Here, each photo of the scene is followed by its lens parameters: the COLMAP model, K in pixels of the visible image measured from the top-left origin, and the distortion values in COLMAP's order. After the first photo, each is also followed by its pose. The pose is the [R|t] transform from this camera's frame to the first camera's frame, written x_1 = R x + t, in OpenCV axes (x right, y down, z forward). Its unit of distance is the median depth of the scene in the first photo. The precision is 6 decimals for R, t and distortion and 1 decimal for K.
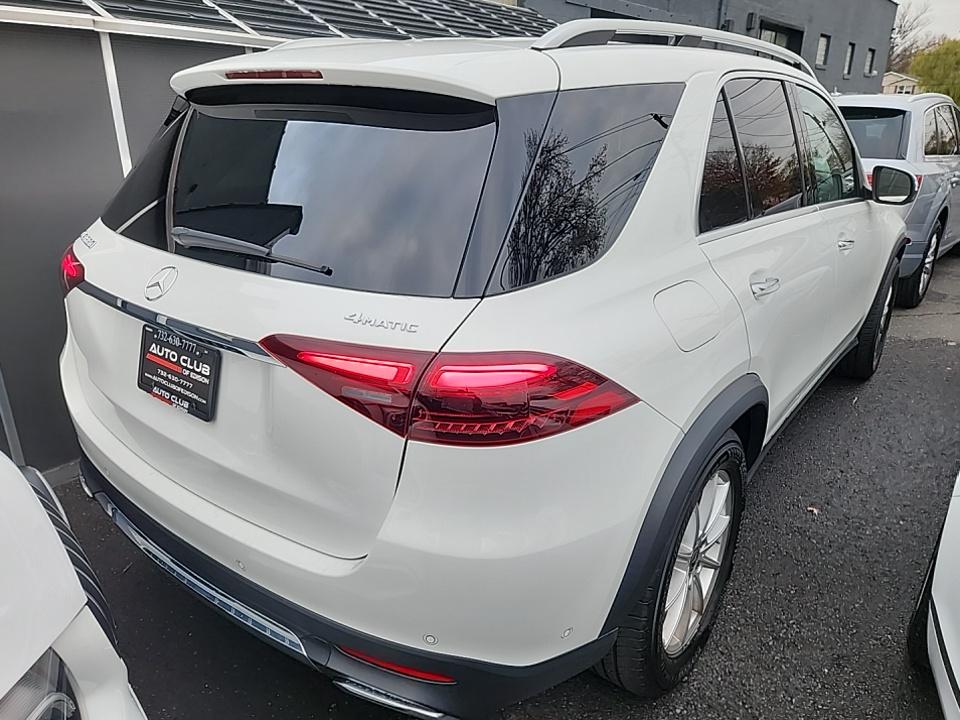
lens RADIAL K [[686.5, 0, 480.8], [0, 686.5, 327.1], [0, 0, 1]] dist [0.000491, 0.000001]
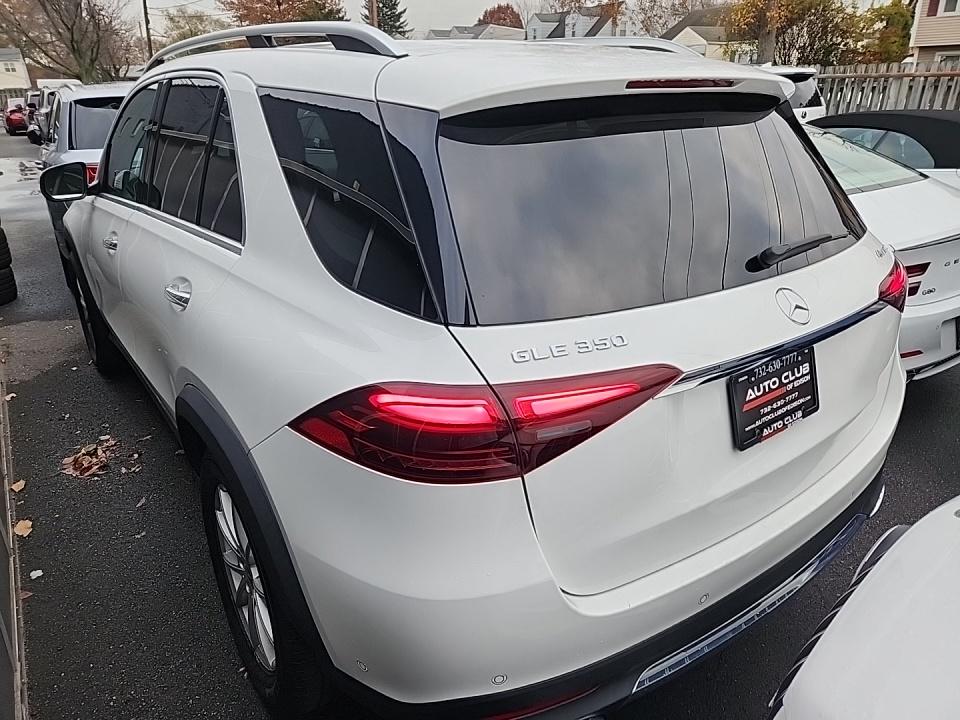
lens RADIAL K [[653.4, 0, 483.7], [0, 653.4, 346.6], [0, 0, 1]] dist [0.066906, -0.069901]
pose [[0.270167, -0.355163, 0.894913, -1.356489], [0.330109, 0.907307, 0.260425, -0.374257], [-0.904454, 0.225061, 0.362367, 1.020707]]
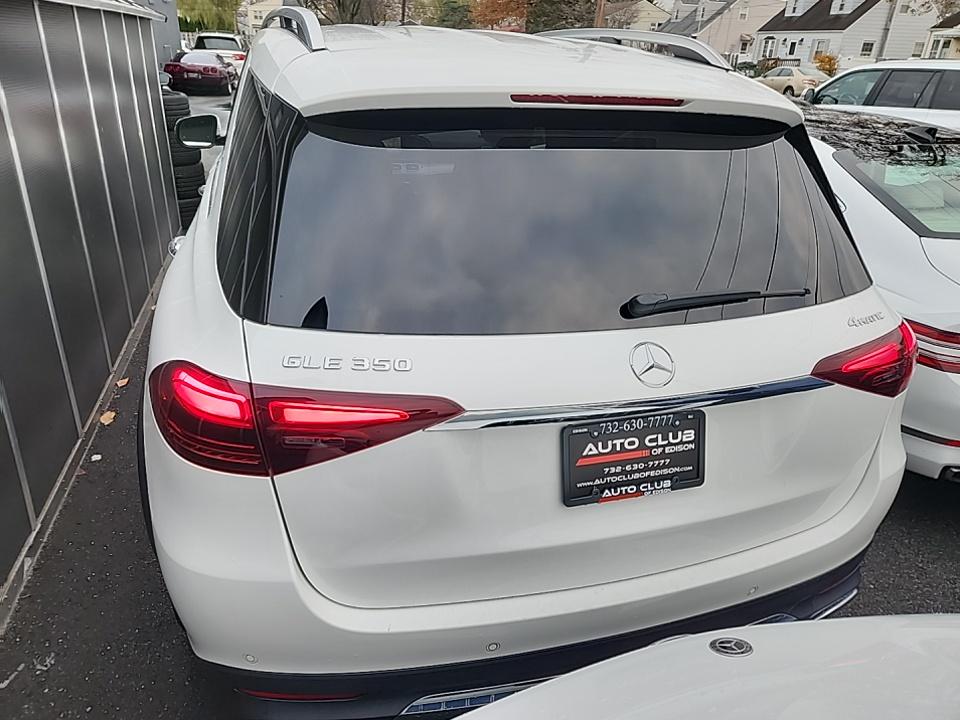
lens RADIAL K [[653.4, 0, 483.7], [0, 653.4, 346.6], [0, 0, 1]] dist [0.066906, -0.069901]
pose [[0.576922, -0.309624, 0.755840, -1.136934], [0.226607, 0.949715, 0.216078, -0.291585], [-0.784736, 0.046619, 0.618075, 0.631425]]
